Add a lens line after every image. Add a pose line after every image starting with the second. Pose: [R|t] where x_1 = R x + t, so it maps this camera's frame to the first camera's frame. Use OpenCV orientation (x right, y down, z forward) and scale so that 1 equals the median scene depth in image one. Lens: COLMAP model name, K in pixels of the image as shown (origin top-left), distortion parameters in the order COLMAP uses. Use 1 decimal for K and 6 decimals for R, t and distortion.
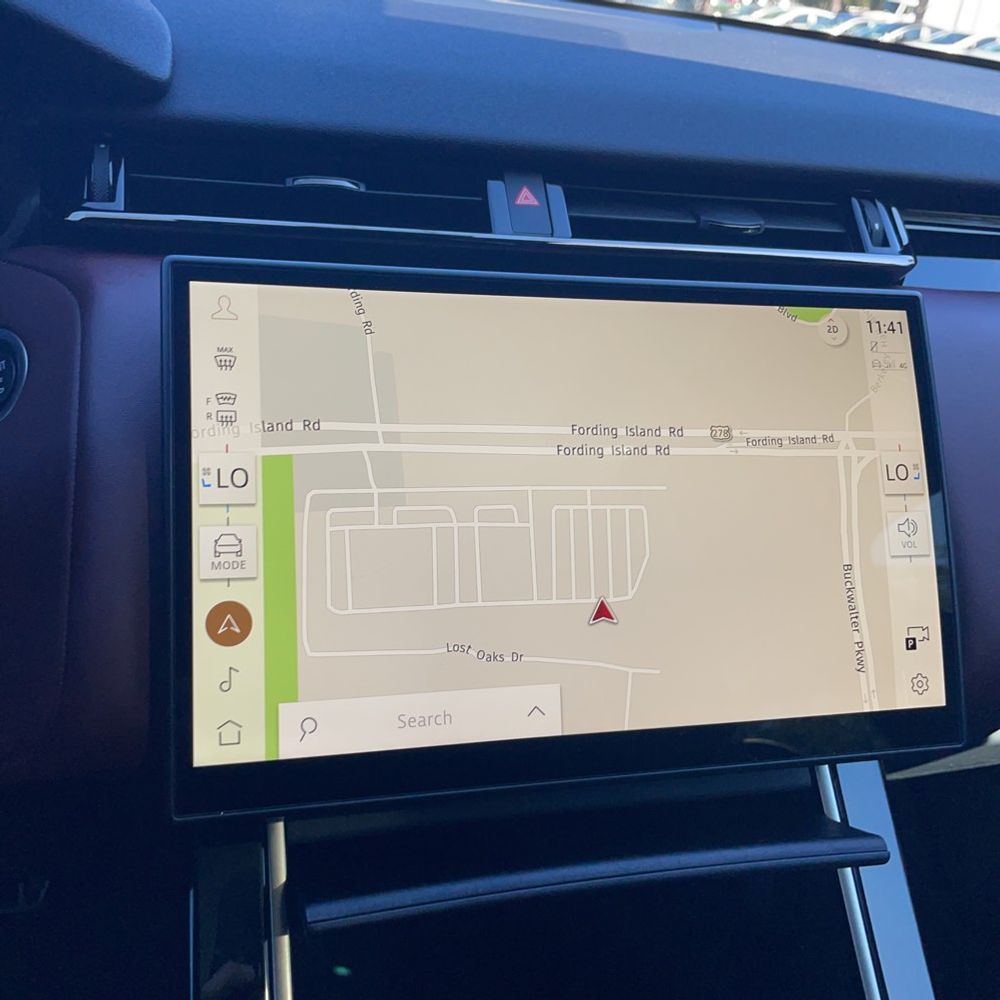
lens RADIAL K [[1013.2, 0, 486.7], [0, 1013.2, 466.4], [0, 0, 1]] dist [0.084609, -0.144688]
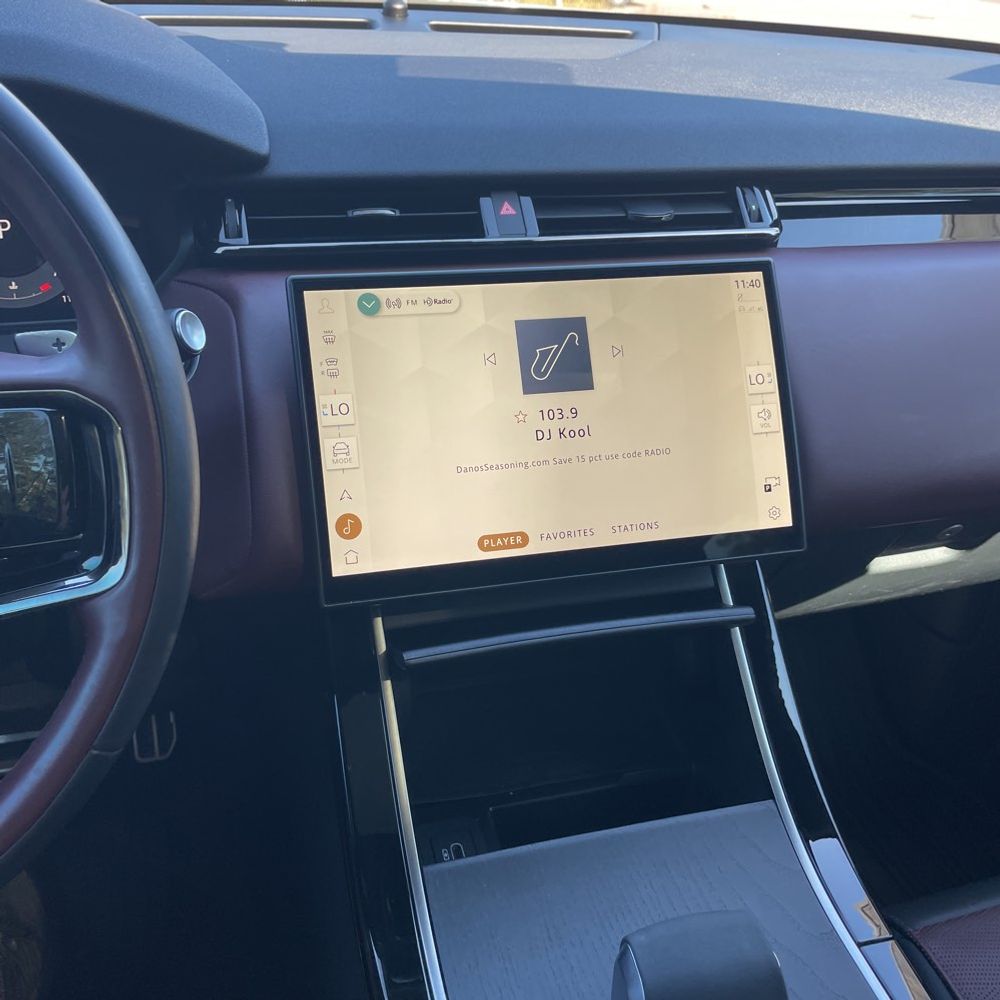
lens RADIAL K [[1000.7, 0, 498.7], [0, 1000.7, 473.5], [0, 0, 1]] dist [0.089222, -0.128356]
pose [[0.997942, -0.063757, -0.006911, 0.013296], [0.064101, 0.994926, 0.077540, 0.004246], [0.001932, -0.077823, 0.996965, -0.525808]]
